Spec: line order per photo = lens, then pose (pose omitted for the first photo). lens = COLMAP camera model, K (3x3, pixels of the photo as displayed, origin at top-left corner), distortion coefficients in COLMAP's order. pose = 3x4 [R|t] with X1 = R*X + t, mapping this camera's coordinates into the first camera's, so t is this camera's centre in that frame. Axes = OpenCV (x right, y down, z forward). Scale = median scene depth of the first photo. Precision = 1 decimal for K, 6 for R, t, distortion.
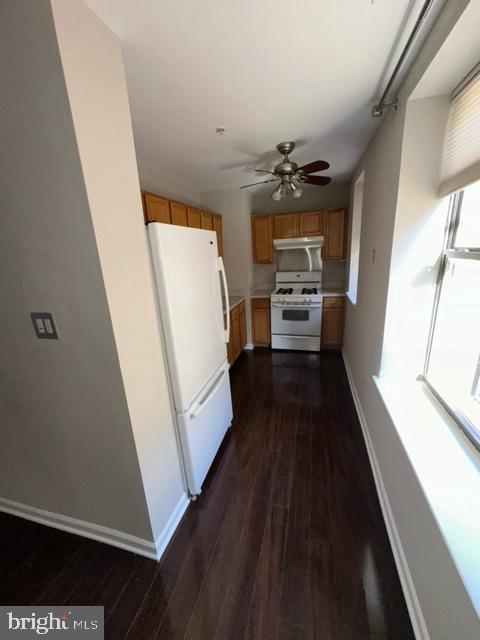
lens RADIAL K [[254.1, 0, 241.9], [0, 254.1, 320.4], [0, 0, 1]] dist [-0.008627, 0.000272]
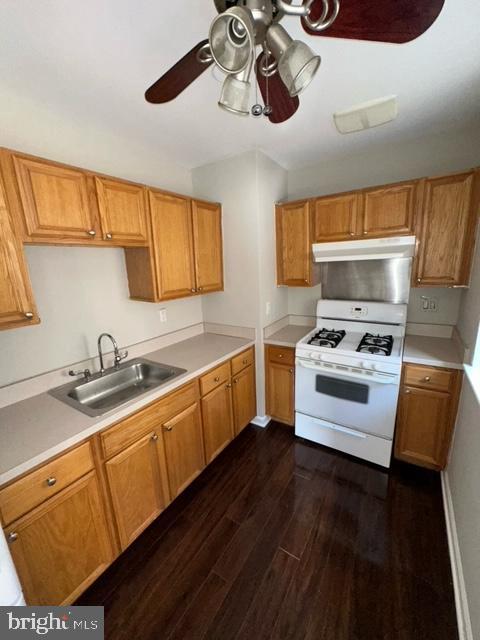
lens RADIAL K [[254.1, 0, 240.4], [0, 254.1, 319.9], [0, 0, 1]] dist [-0.008627, 0.000272]
pose [[0.951156, 0.080059, -0.298148, 0.154968], [-0.089995, 0.995747, -0.019725, -0.127232], [0.295301, 0.045594, 0.954316, 0.430024]]
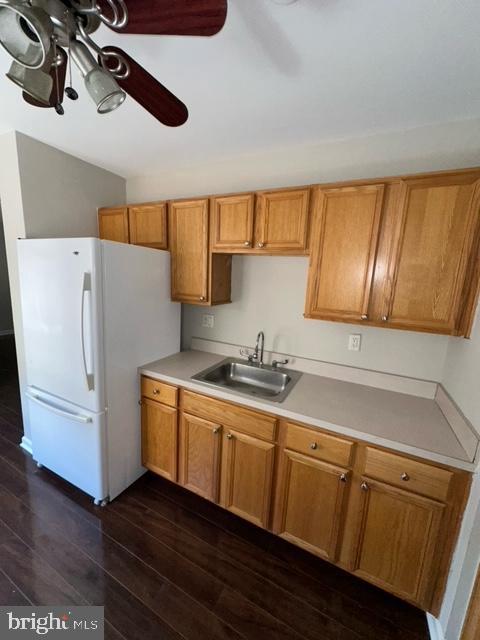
lens RADIAL K [[254.1, 0, 241.8], [0, 254.1, 318.1], [0, 0, 1]] dist [-0.008627, 0.000272]
pose [[-0.195966, 0.202572, -0.959459, 0.274223], [-0.302650, 0.918170, 0.255670, -0.225576], [0.932738, 0.340483, -0.118621, 0.776879]]
